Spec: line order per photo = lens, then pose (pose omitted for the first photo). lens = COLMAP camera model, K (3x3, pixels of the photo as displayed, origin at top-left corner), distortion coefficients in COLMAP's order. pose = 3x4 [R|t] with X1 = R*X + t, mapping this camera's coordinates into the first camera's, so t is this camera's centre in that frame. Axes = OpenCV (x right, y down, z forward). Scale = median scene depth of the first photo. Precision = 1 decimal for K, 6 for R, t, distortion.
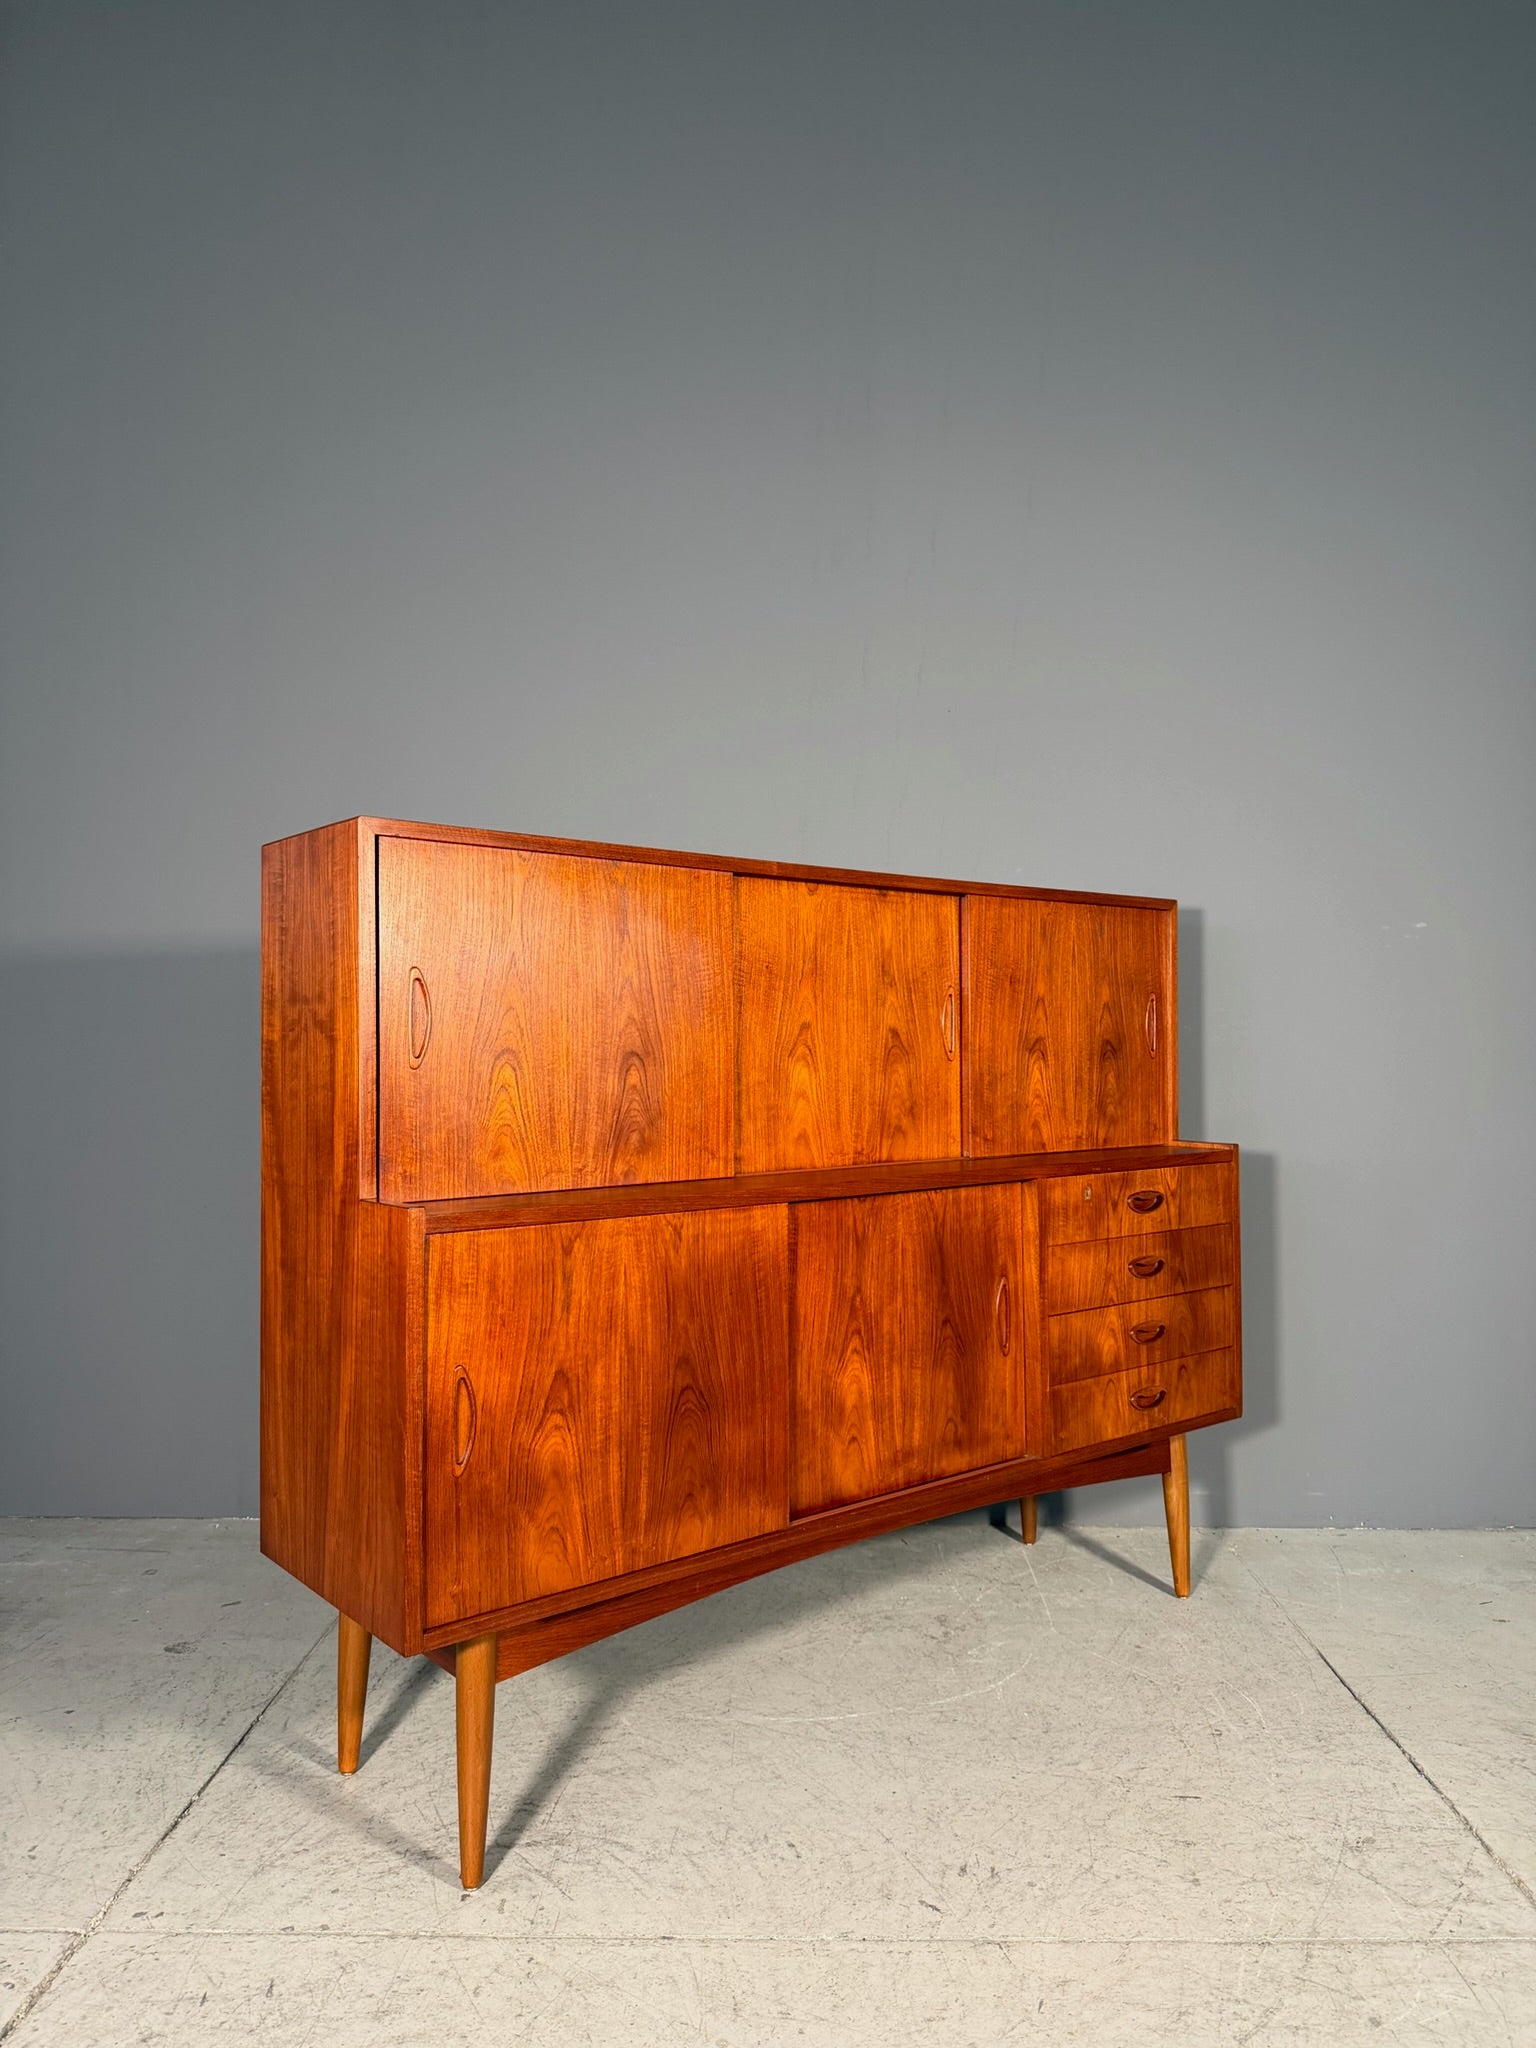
lens RADIAL K [[1443.2, 0, 767.9], [0, 1443.2, 1029.2], [0, 0, 1]] dist [0.160071, -0.311190]
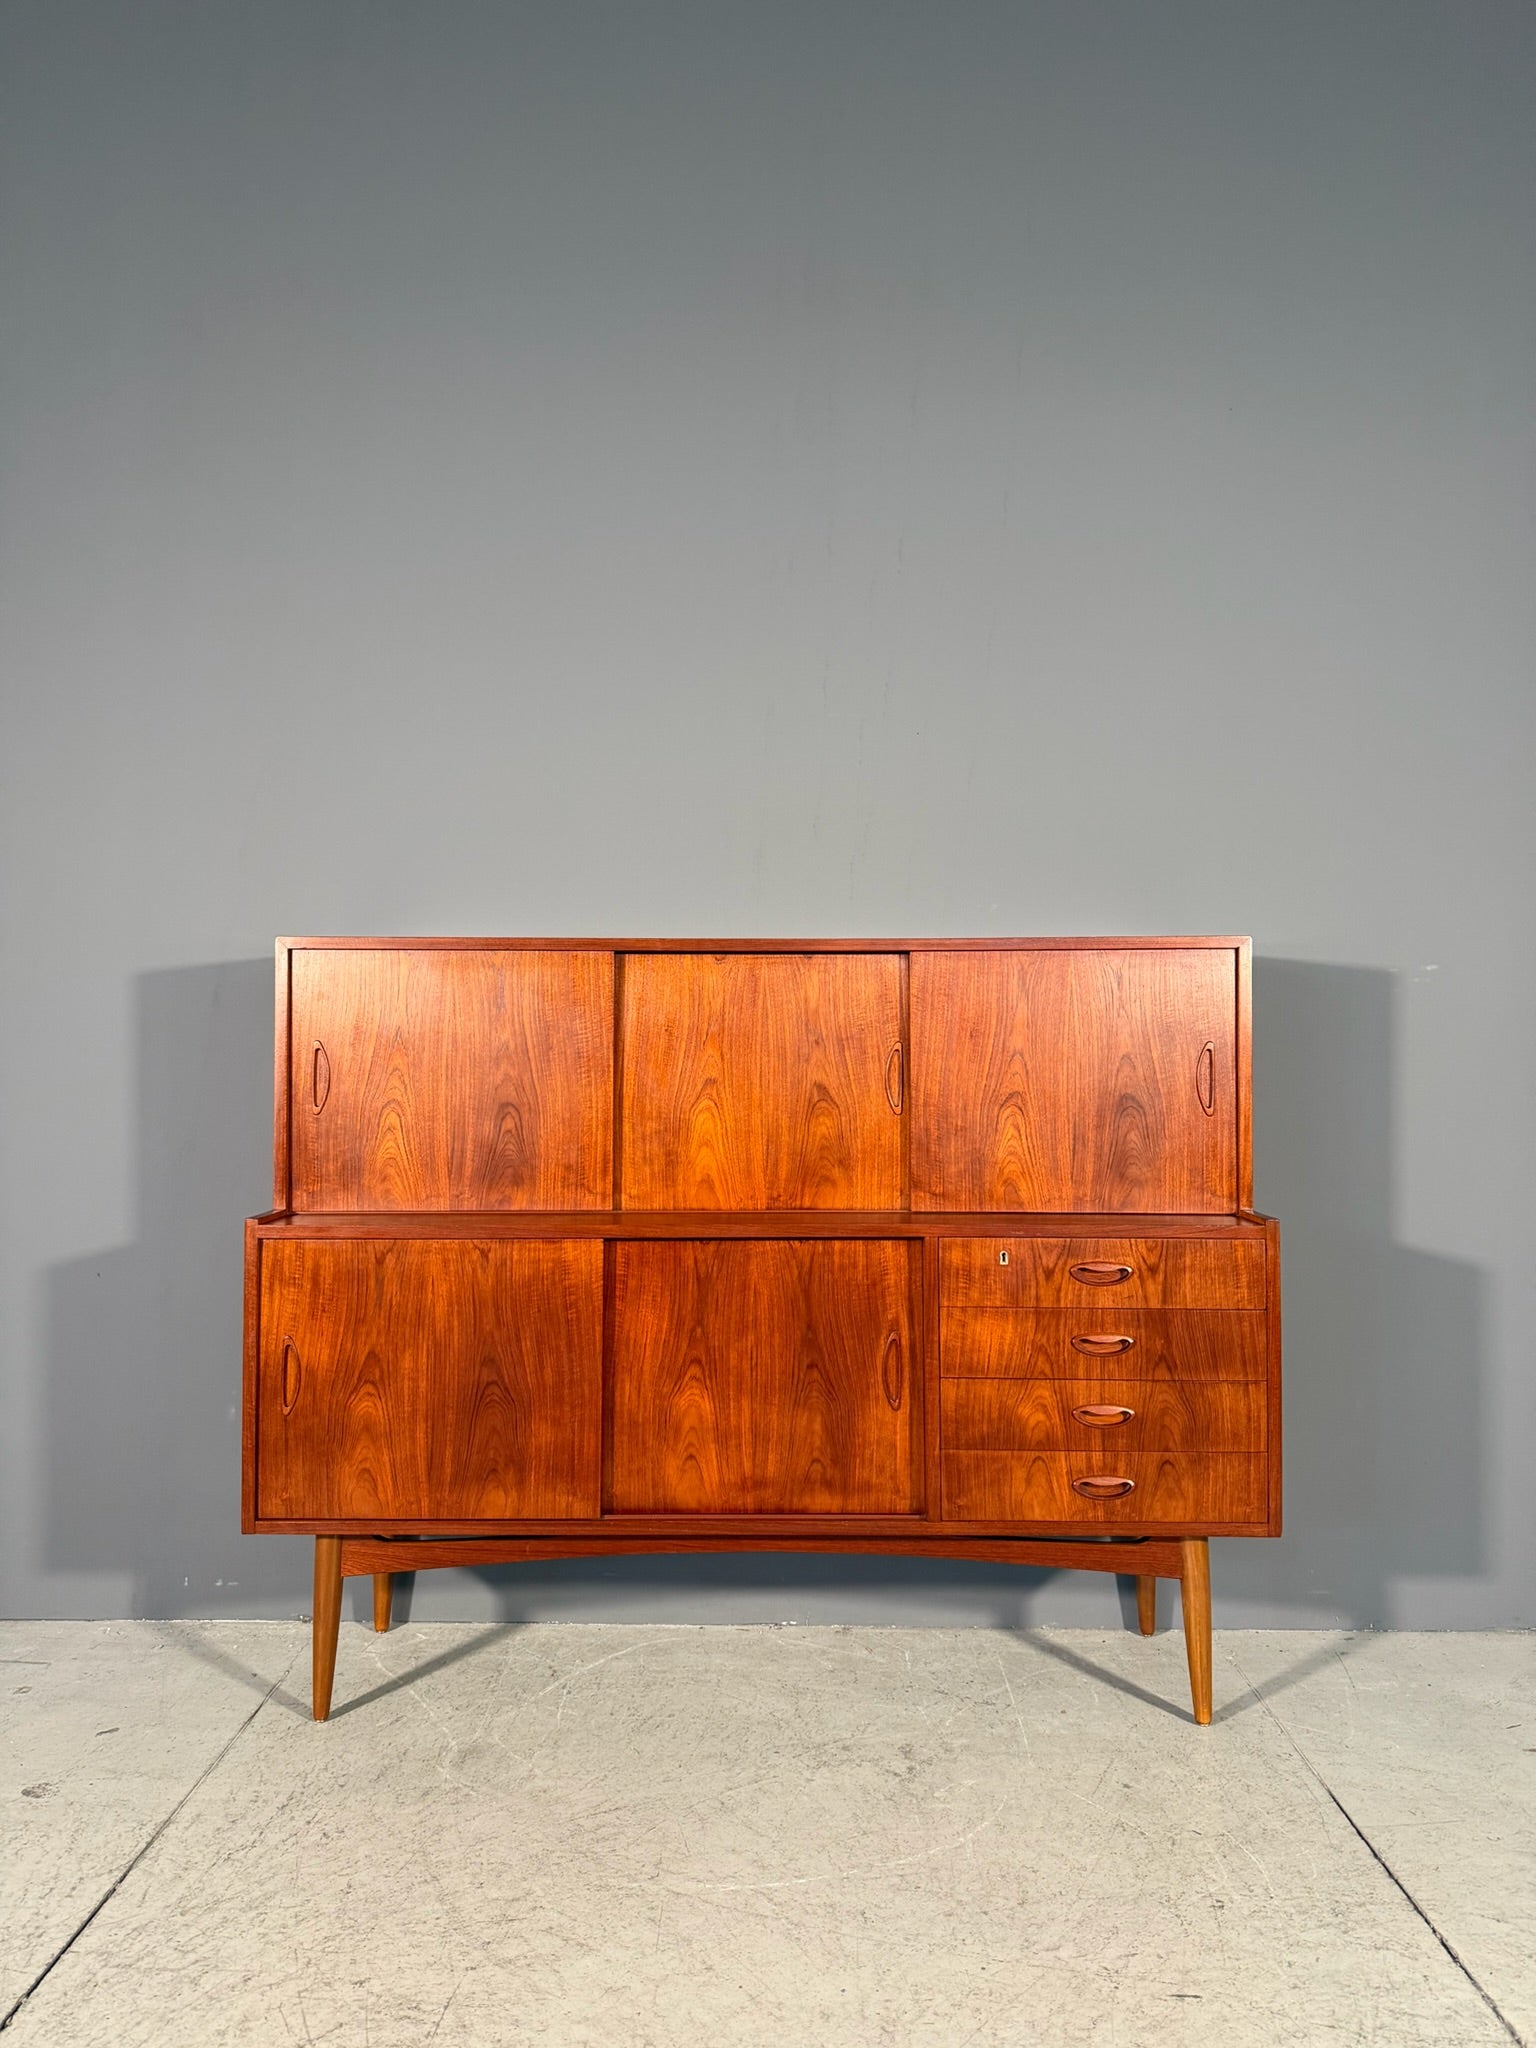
lens RADIAL K [[1443.2, 0, 767.9], [0, 1443.2, 1029.2], [0, 0, 1]] dist [0.160071, -0.311190]
pose [[0.767424, -0.003383, -0.641131, 0.799344], [0.005707, 0.999983, 0.001553, -0.045634], [0.641115, -0.004851, 0.767430, 0.179840]]
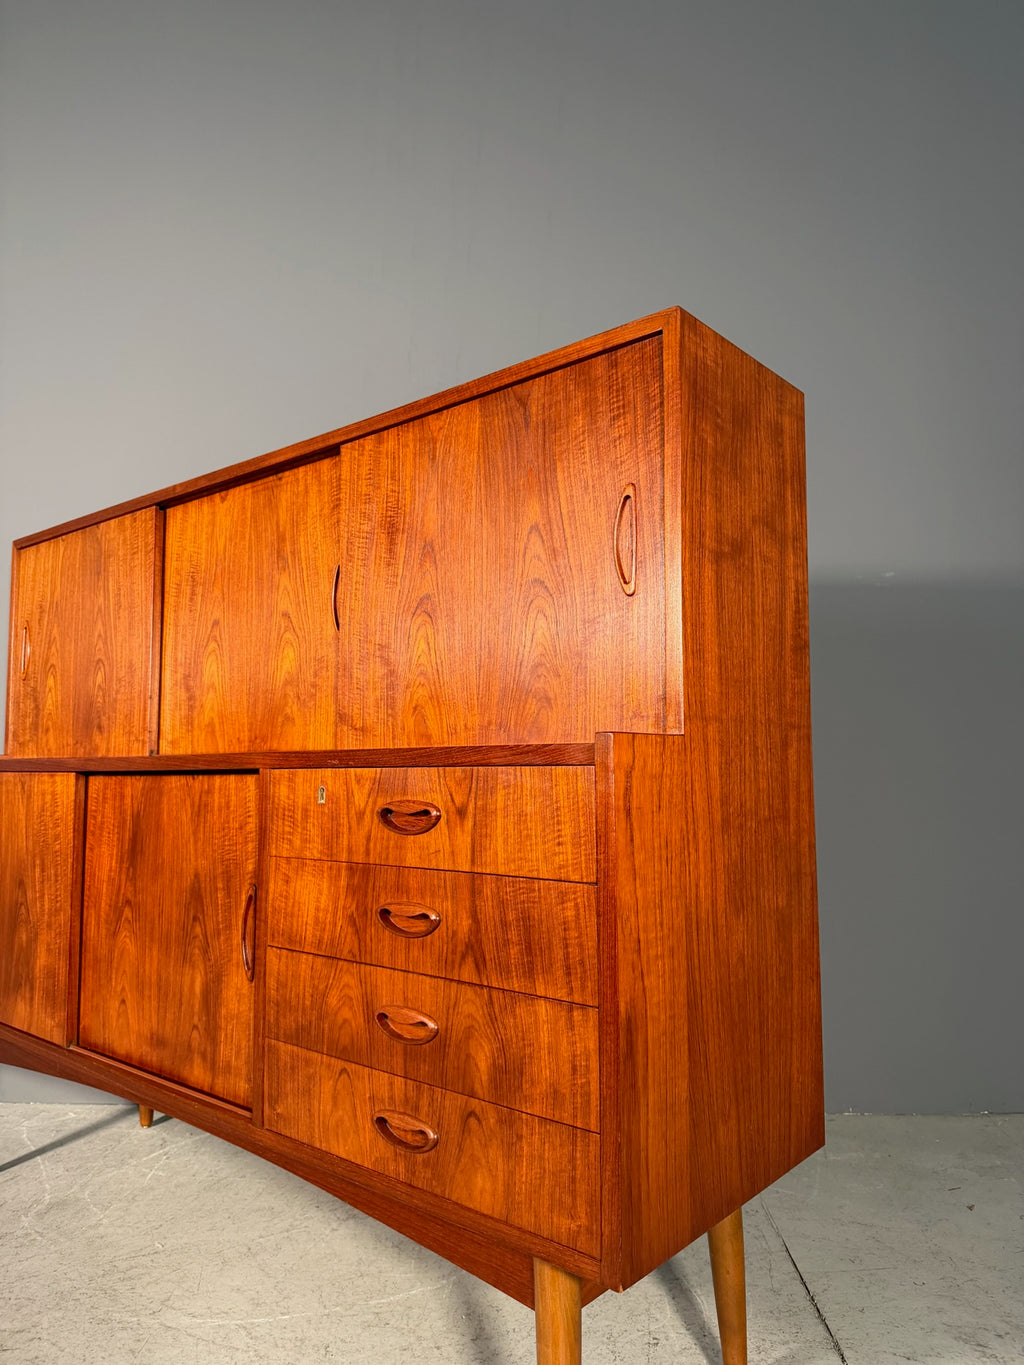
lens RADIAL K [[961.9, 0, 512.0], [0, 961.9, 686.0], [0, 0, 1]] dist [0.160071, -0.311190]
pose [[0.177290, -0.078133, -0.981052, 0.805727], [0.017620, 0.996936, -0.076214, 0.108279], [0.984001, -0.003774, 0.178123, 1.122566]]
